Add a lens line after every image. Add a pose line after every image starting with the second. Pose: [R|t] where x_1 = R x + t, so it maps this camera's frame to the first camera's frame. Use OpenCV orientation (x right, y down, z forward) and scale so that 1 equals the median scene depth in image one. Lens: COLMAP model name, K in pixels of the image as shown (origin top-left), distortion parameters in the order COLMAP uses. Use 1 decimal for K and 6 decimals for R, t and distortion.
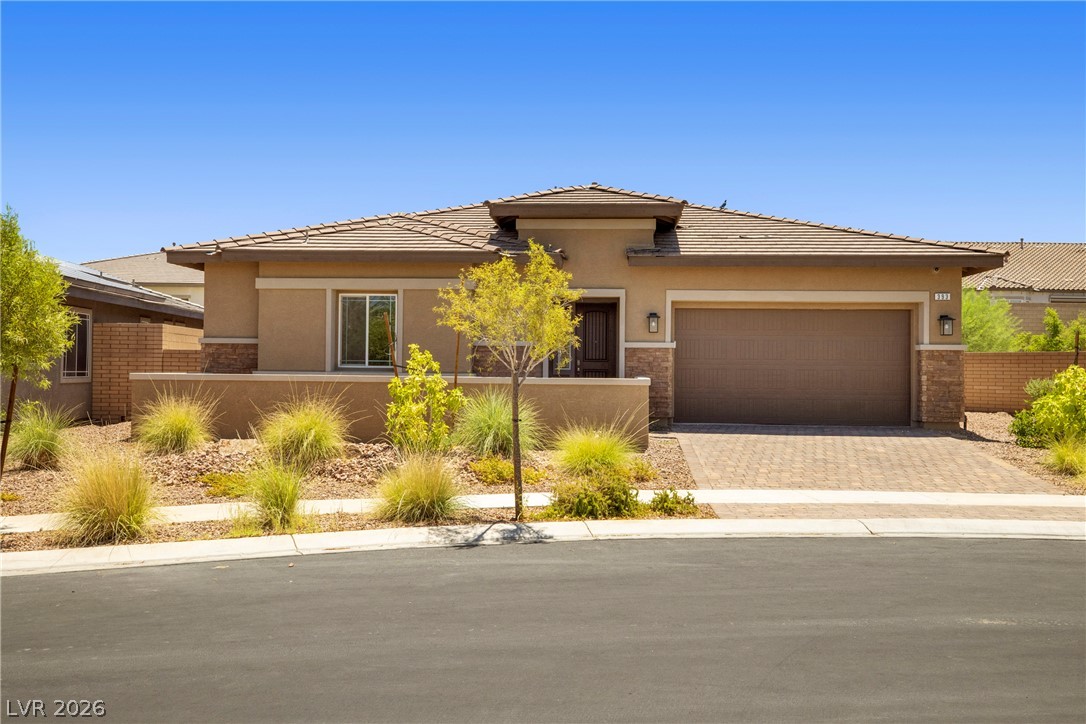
lens RADIAL K [[1078.9, 0, 543.0], [0, 1078.9, 362.0], [0, 0, 1]] dist [0.029808, 0.002497]
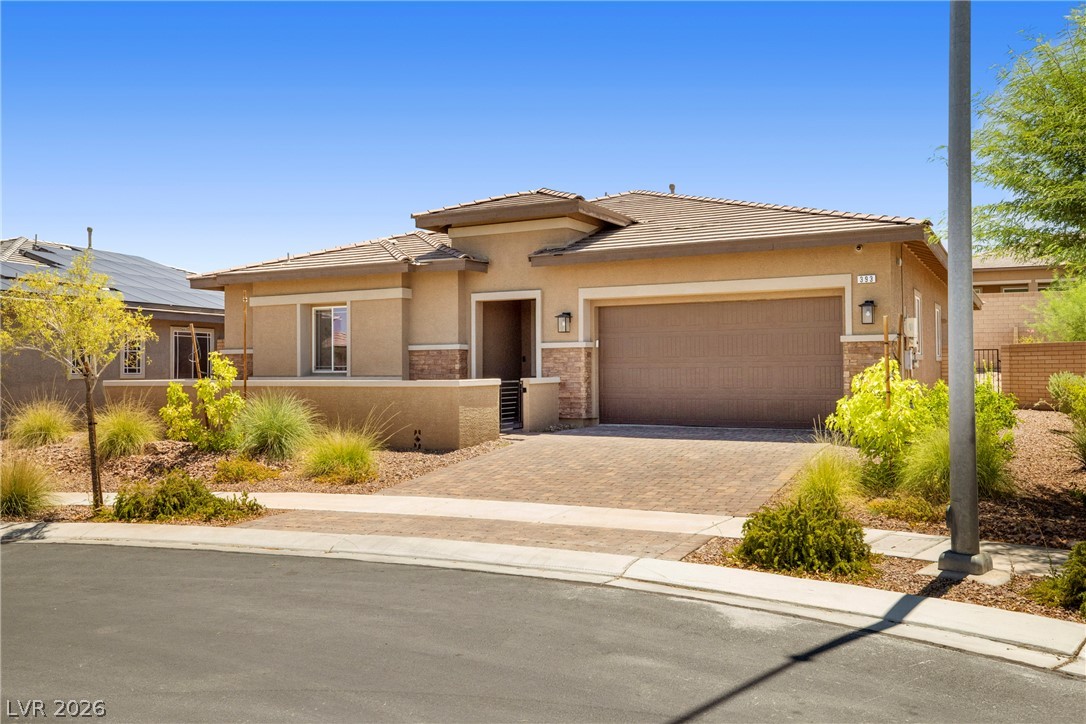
lens RADIAL K [[956.5, 0, 543.0], [0, 956.5, 362.0], [0, 0, 1]] dist [0.047412, 0.002006]
pose [[0.902832, -0.021027, -0.429480, 0.460032], [0.019602, 0.999778, -0.007741, 0.006279], [0.429547, -0.001430, 0.903043, 0.199383]]
